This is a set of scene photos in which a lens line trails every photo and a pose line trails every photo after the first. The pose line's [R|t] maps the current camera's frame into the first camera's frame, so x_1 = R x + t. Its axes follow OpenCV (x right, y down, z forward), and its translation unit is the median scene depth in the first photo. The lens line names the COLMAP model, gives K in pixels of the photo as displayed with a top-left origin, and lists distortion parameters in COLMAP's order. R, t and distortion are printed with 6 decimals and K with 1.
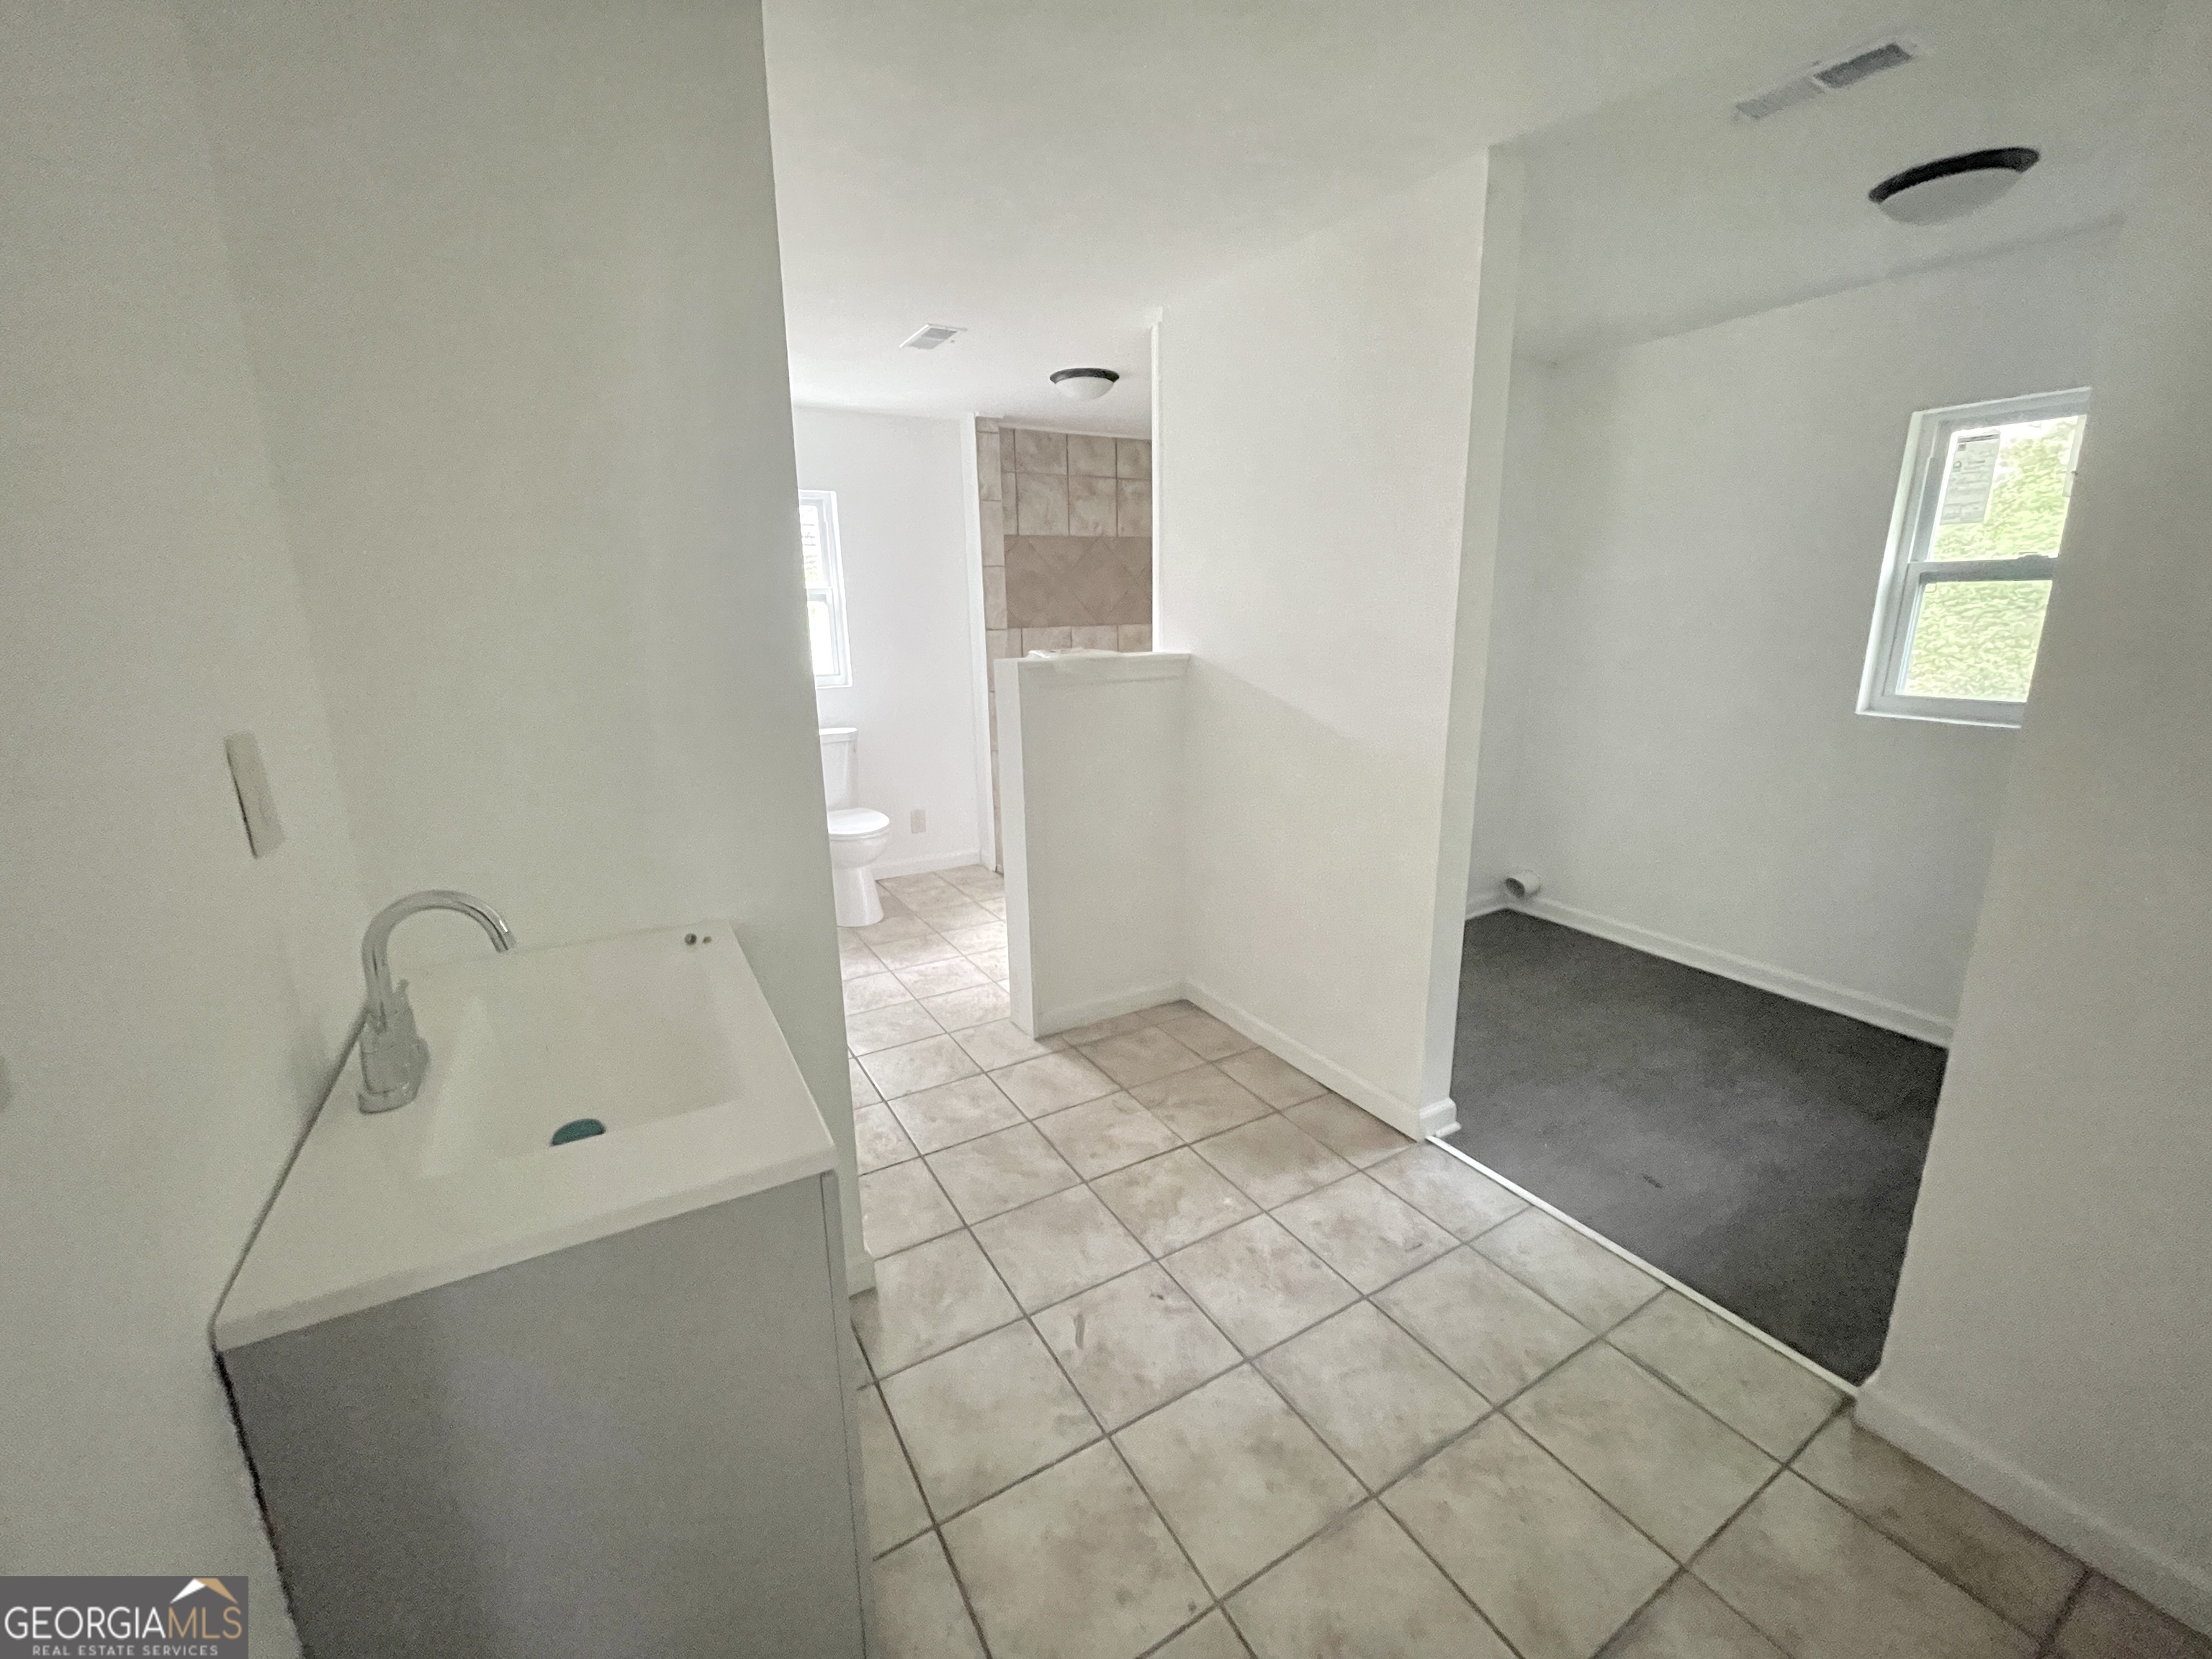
lens RADIAL K [[898.2, 0, 1101.5], [0, 898.2, 824.5], [0, 0, 1]] dist [0.000429, -0.000071]
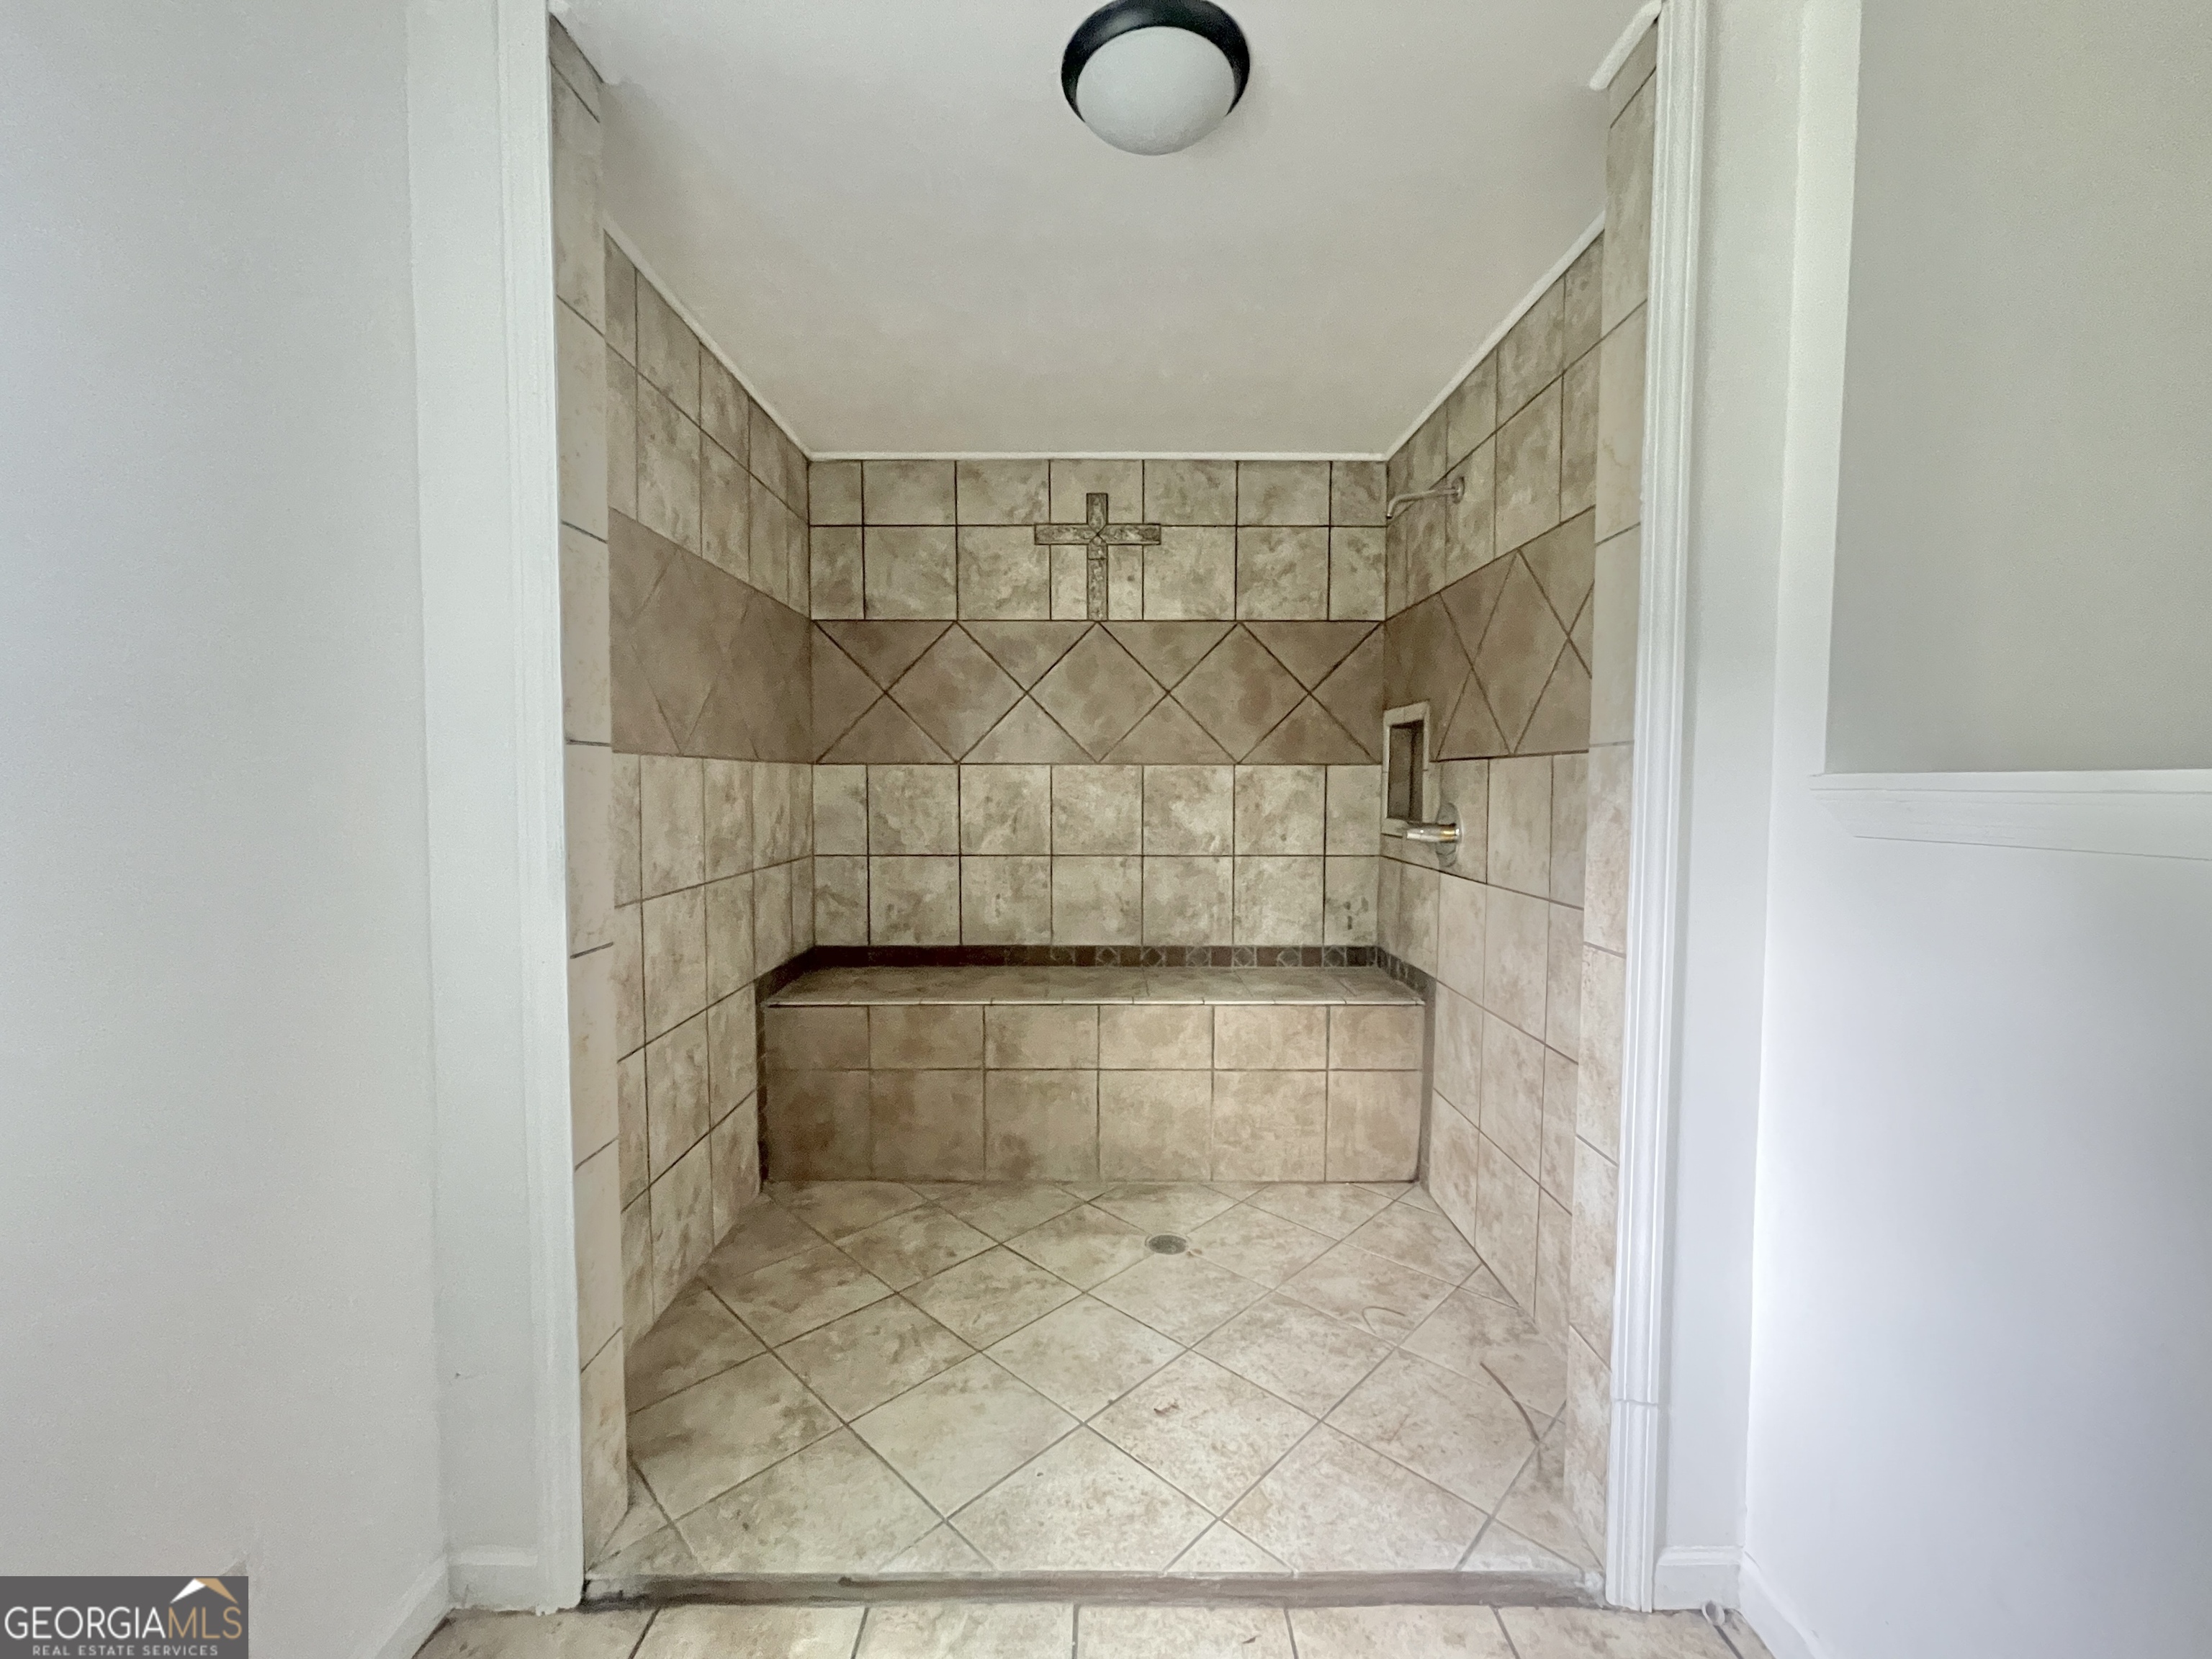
lens RADIAL K [[898.2, 0, 1101.5], [0, 898.2, 824.5], [0, 0, 1]] dist [0.000429, -0.000071]
pose [[0.509546, -0.023720, 0.860116, -0.276972], [0.198605, 0.975870, -0.090744, -0.129152], [-0.837209, 0.217062, 0.501962, 0.701264]]
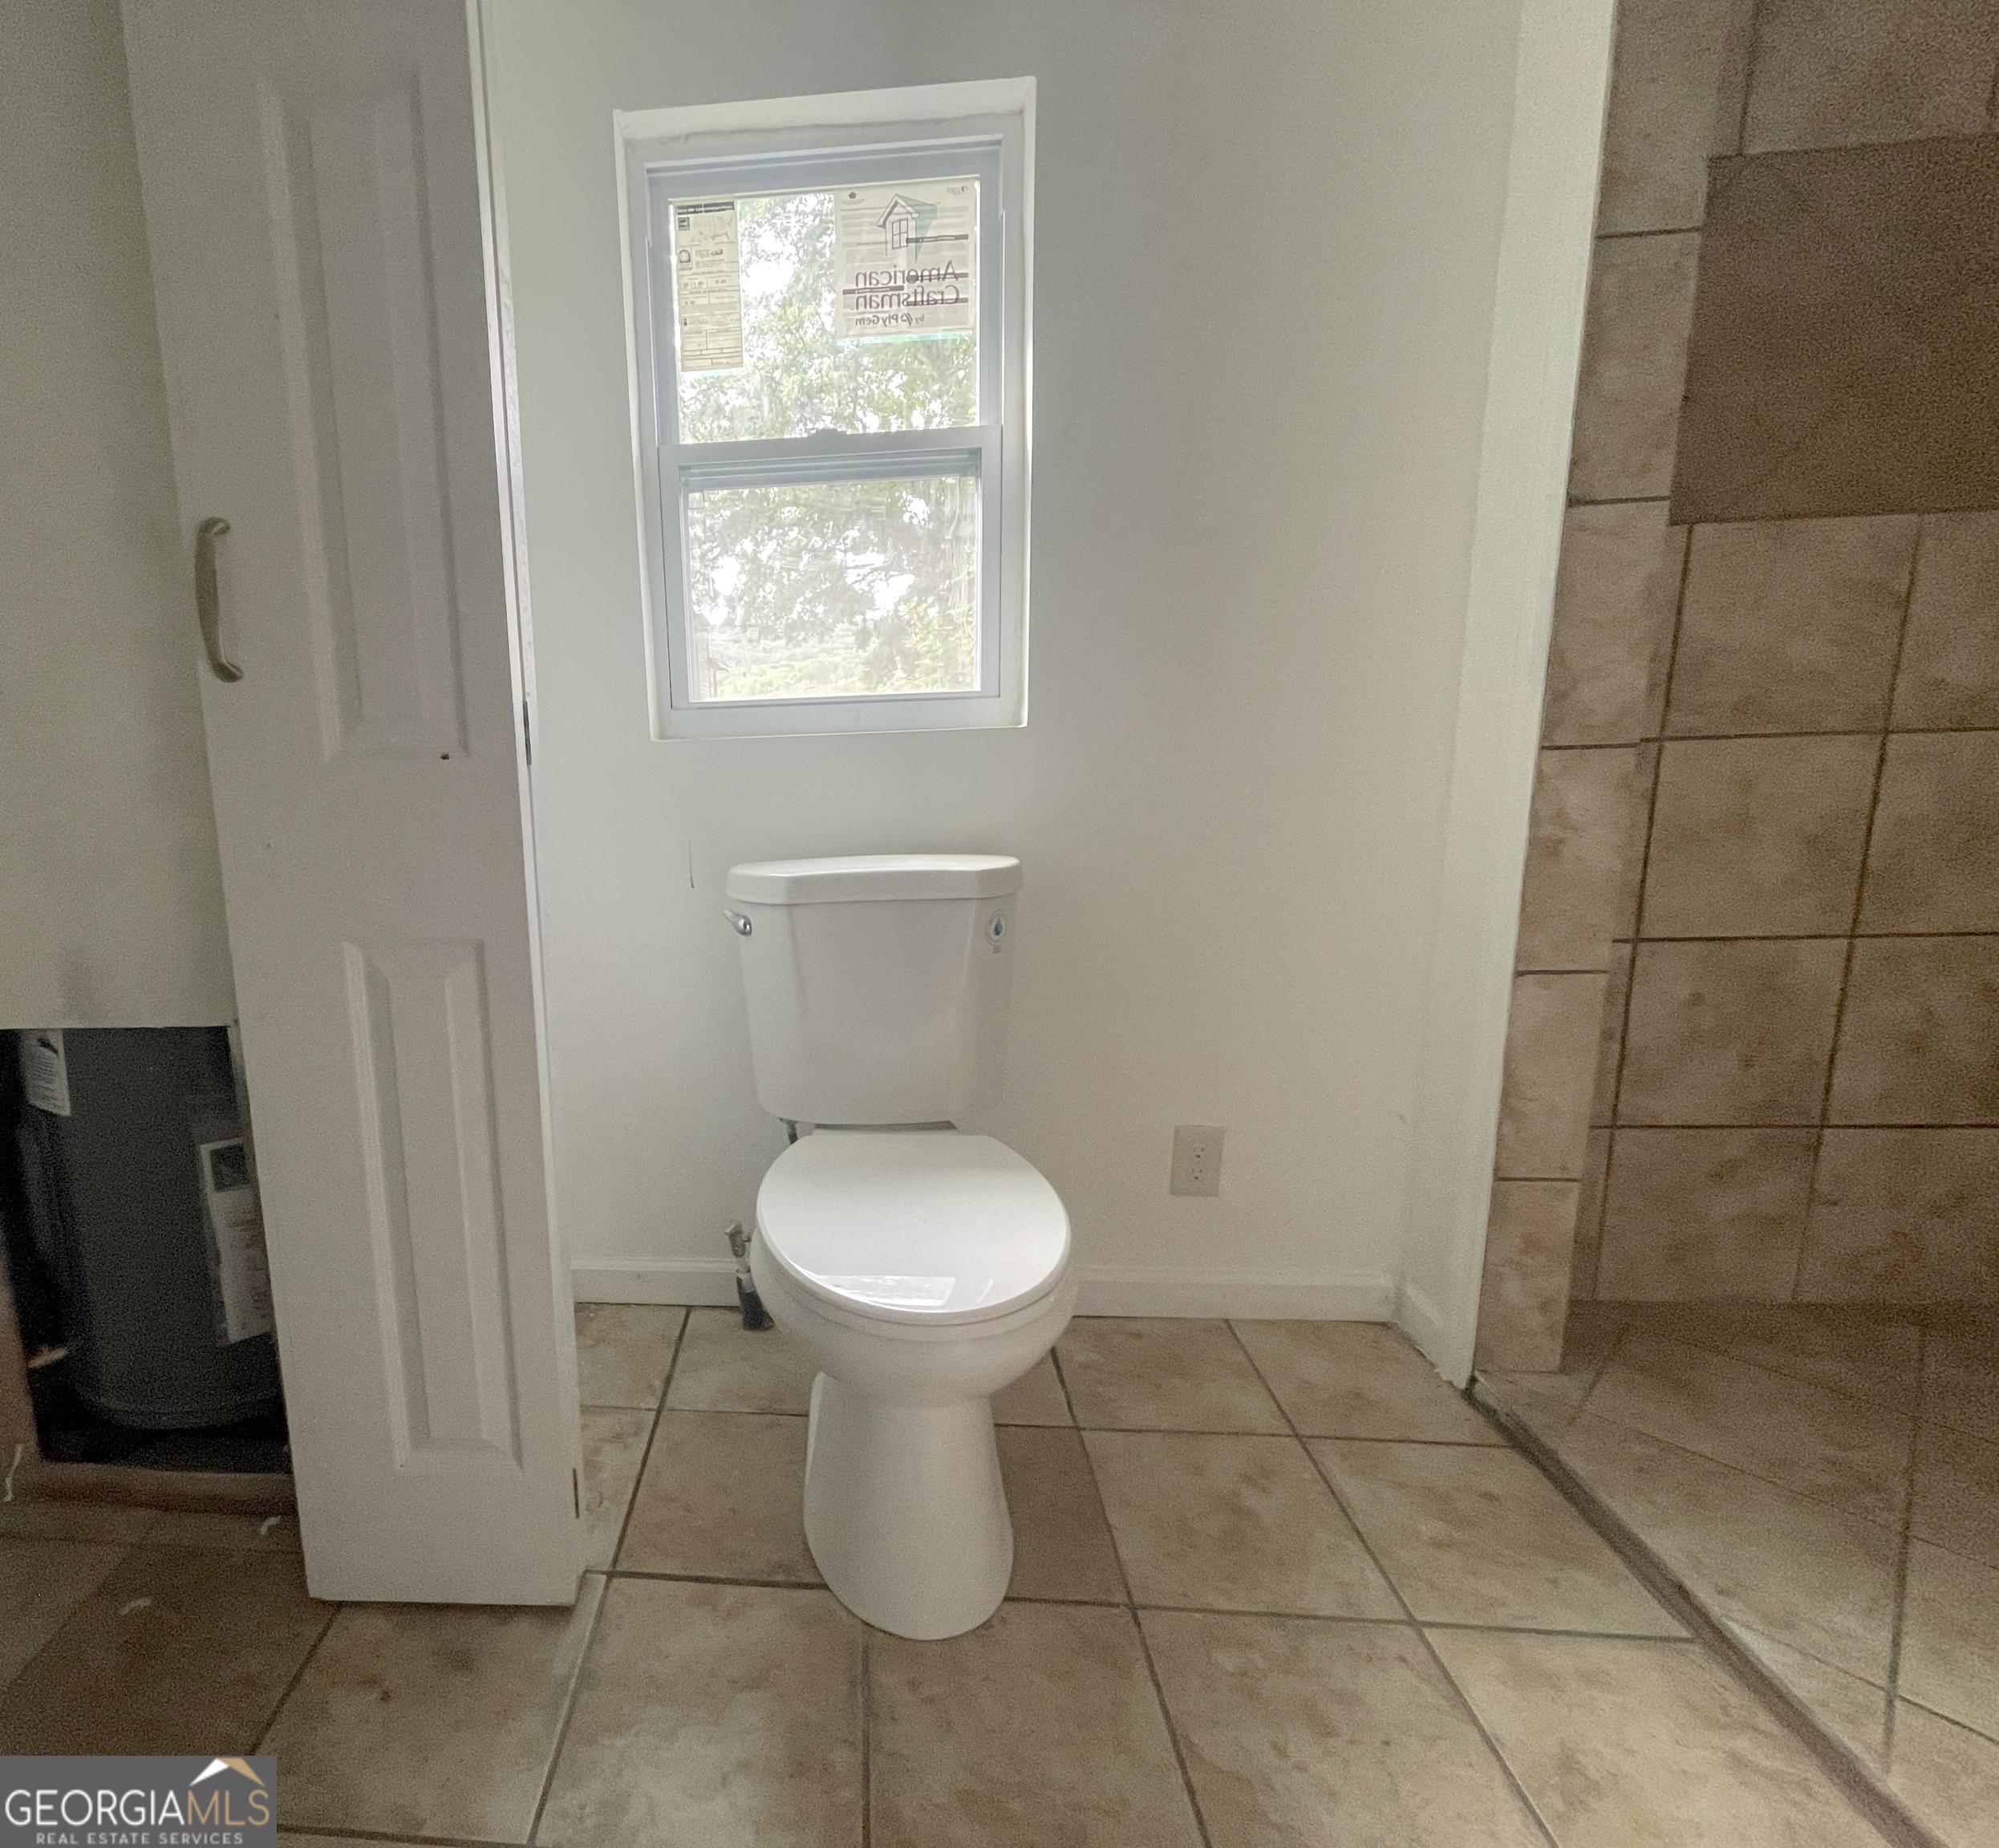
lens RADIAL K [[1000.4, 0, 776.8], [0, 1000.4, 923.1], [0, 0, 1]] dist [0.006194, 0.001058]
pose [[0.815473, 0.094409, -0.571044, -0.133257], [-0.124942, 0.992059, -0.014408, -0.065502], [0.565149, 0.083097, 0.820793, 0.629263]]
